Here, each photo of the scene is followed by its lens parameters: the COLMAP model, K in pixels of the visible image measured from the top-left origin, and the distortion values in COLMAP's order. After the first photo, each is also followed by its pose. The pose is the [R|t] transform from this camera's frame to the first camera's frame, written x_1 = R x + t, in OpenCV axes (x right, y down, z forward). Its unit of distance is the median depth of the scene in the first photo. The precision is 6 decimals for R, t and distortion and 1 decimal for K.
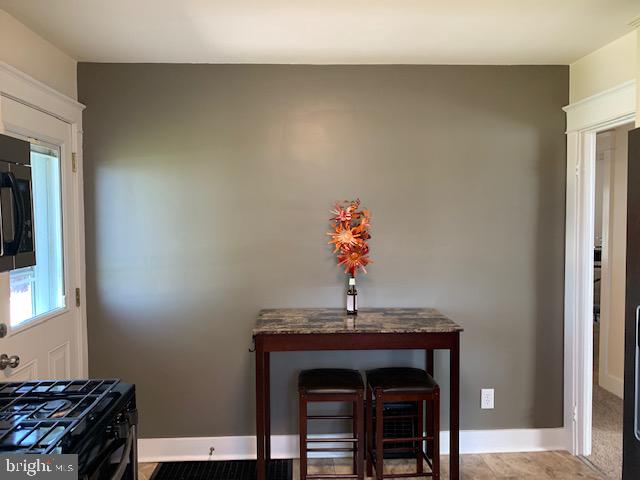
lens RADIAL K [[488.4, 0, 320.0], [0, 488.4, 240.0], [0, 0, 1]] dist [0.034833, -0.041999]
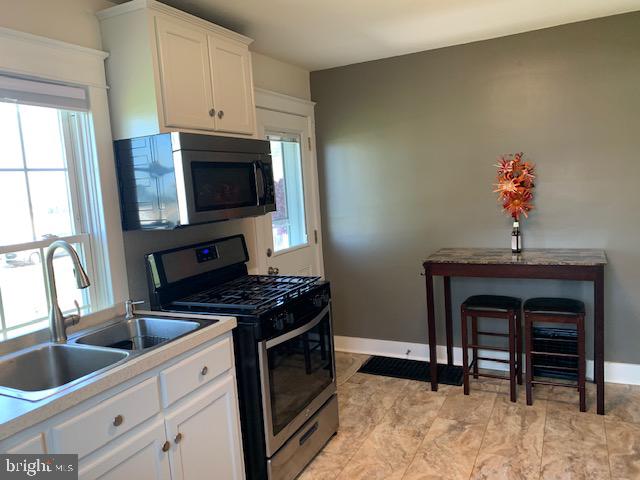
lens RADIAL K [[492.9, 0, 320.0], [0, 492.9, 240.0], [0, 0, 1]] dist [0.043412, -0.081171]
pose [[0.865014, 0.005652, -0.501716, 0.260489], [0.036959, 0.996502, 0.074947, 0.016468], [0.500385, -0.083373, 0.861779, -0.268848]]
